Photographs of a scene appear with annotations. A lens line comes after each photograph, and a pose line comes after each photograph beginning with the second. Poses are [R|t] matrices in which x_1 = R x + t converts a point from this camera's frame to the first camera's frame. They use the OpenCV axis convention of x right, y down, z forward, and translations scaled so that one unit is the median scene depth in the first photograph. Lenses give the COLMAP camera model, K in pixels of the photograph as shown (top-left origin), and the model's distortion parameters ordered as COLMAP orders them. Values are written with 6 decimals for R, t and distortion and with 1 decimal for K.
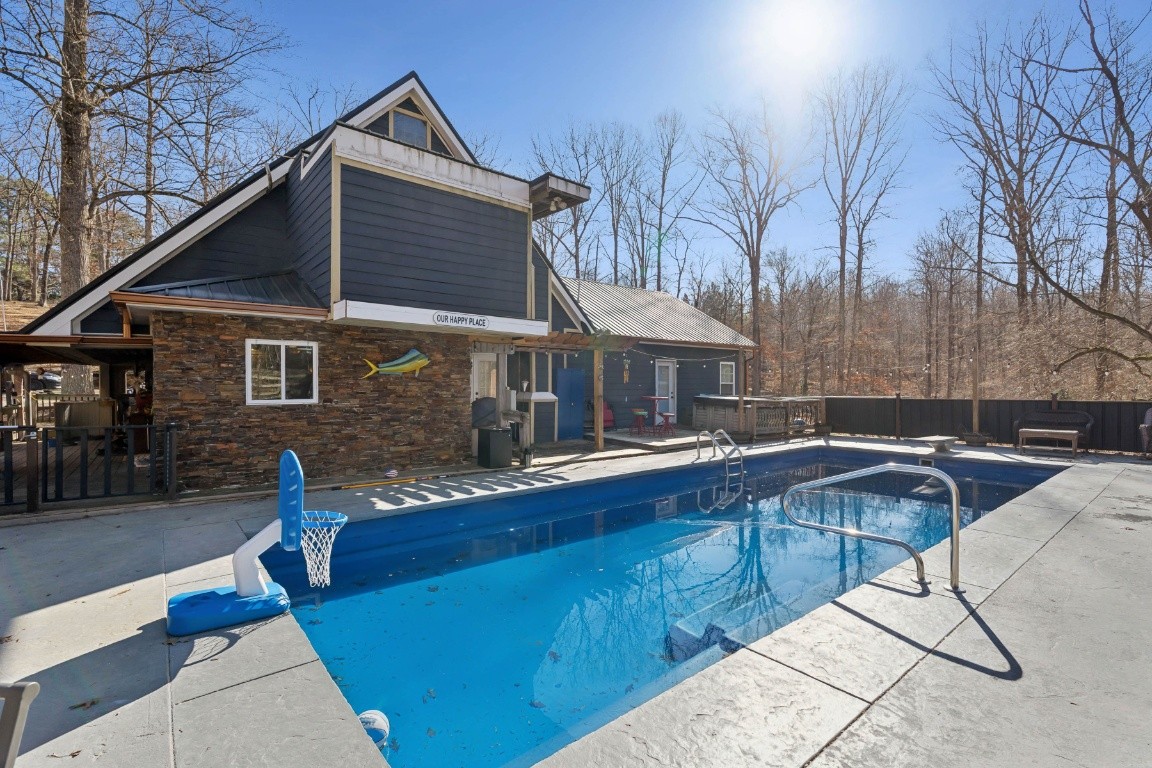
lens RADIAL K [[517.6, 0, 571.7], [0, 517.6, 380.8], [0, 0, 1]] dist [-0.004134, -0.000491]
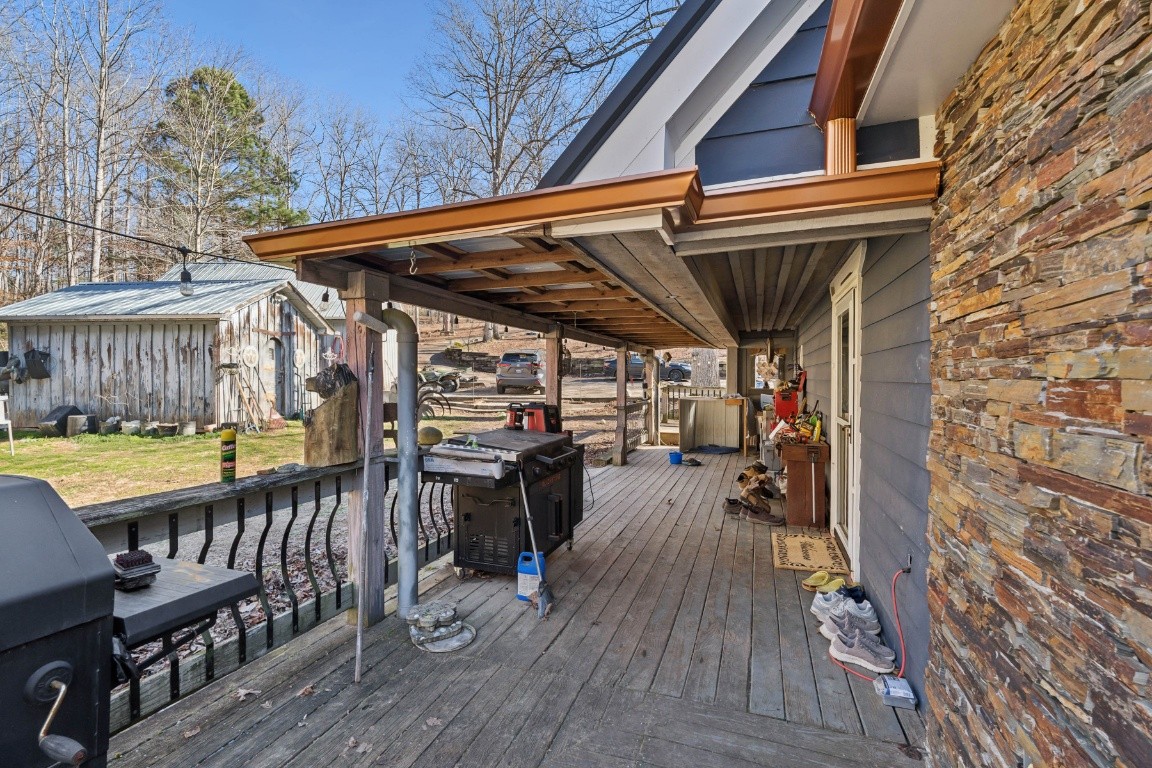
lens RADIAL K [[517.6, 0, 571.0], [0, 517.6, 377.8], [0, 0, 1]] dist [-0.004134, -0.000491]
pose [[0.517686, 0.016827, -0.855405, -0.413345], [-0.007796, 0.999858, 0.014950, 0.001900], [0.855535, -0.001071, 0.517744, 0.444480]]
